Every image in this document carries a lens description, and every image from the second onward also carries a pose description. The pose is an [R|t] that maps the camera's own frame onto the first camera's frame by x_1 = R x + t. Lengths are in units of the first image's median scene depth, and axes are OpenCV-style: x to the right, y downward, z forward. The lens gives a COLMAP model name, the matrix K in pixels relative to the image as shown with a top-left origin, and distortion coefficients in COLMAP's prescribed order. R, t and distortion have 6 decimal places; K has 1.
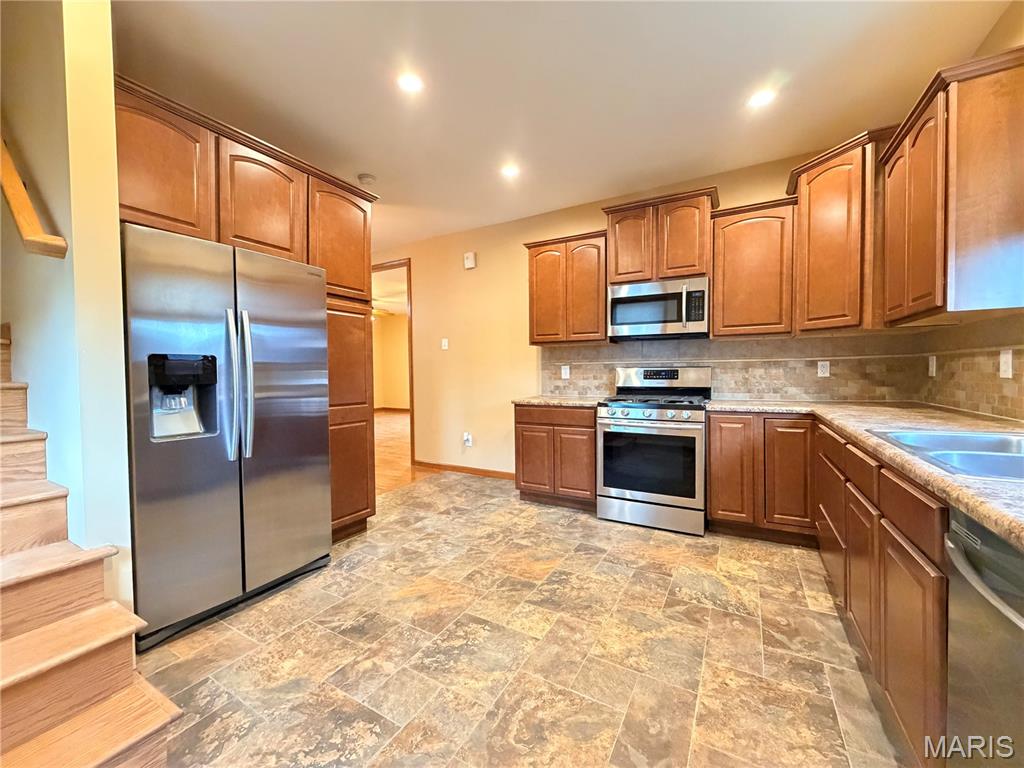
lens RADIAL K [[408.9, 0, 509.1], [0, 408.9, 383.3], [0, 0, 1]] dist [0.000093, 0.000378]
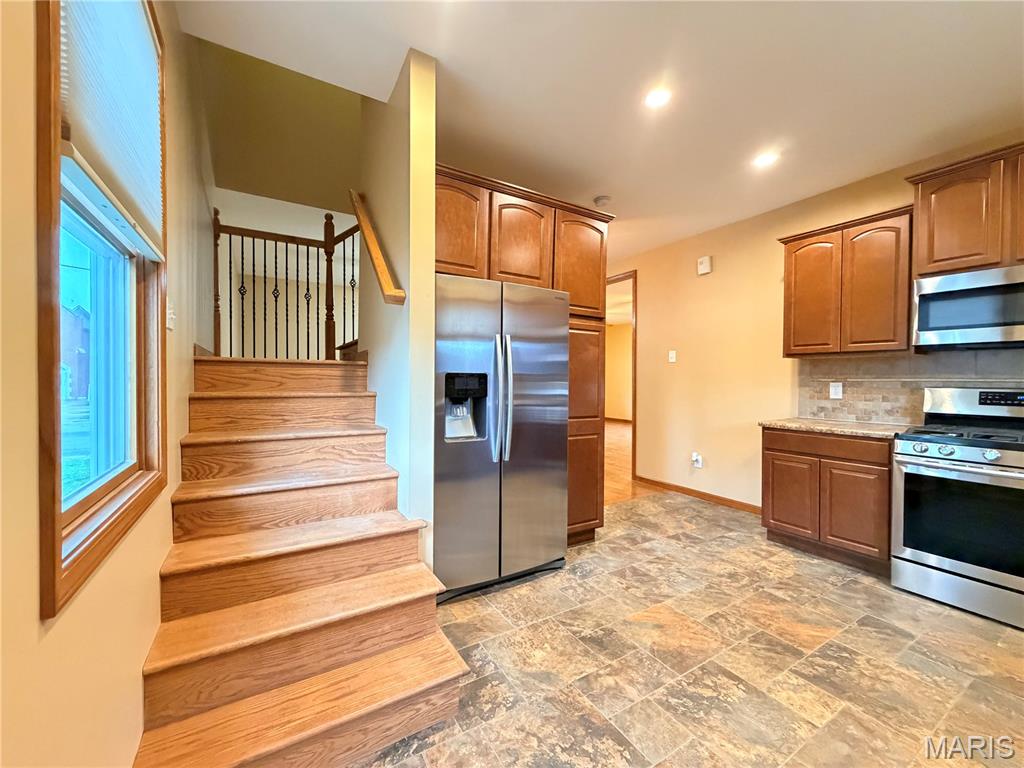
lens RADIAL K [[408.9, 0, 509.1], [0, 408.9, 383.3], [0, 0, 1]] dist [0.000093, 0.000378]
pose [[0.876333, 0.019763, -0.481301, -0.062611], [-0.029566, 0.999481, -0.012791, -0.020105], [0.480798, 0.025440, 0.876462, -0.017960]]
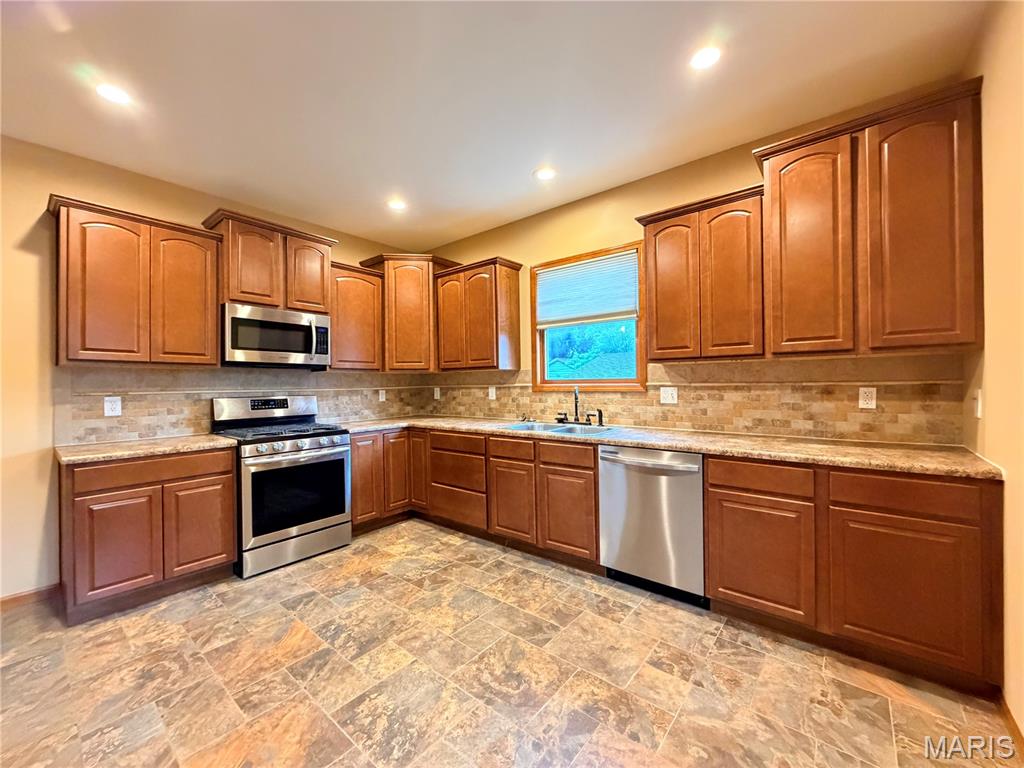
lens RADIAL K [[408.9, 0, 509.1], [0, 408.9, 383.3], [0, 0, 1]] dist [0.000093, 0.000378]
pose [[0.169307, 0.010299, 0.985510, -0.684443], [0.041569, 0.998981, -0.017581, -0.043027], [-0.984686, 0.043943, 0.168706, 0.405701]]
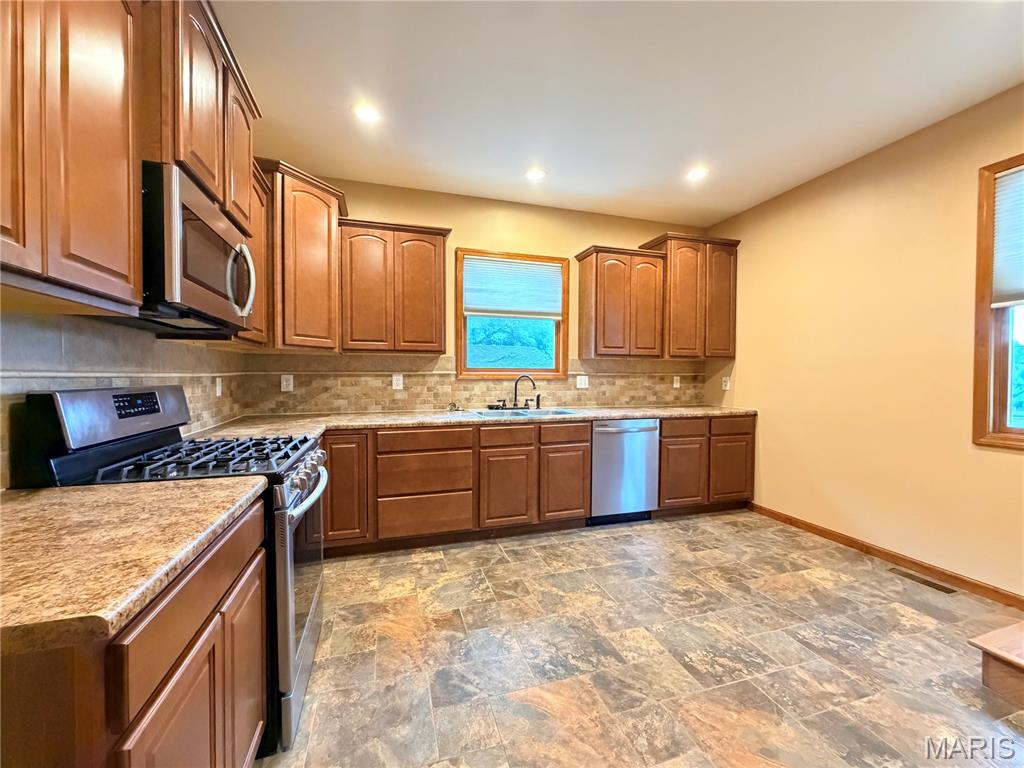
lens RADIAL K [[408.9, 0, 509.1], [0, 408.9, 383.3], [0, 0, 1]] dist [0.000093, 0.000378]
pose [[-0.730433, -0.003571, 0.682975, -0.306946], [0.028056, 0.998985, 0.035229, -0.068088], [-0.682407, 0.044894, -0.729592, 1.496779]]
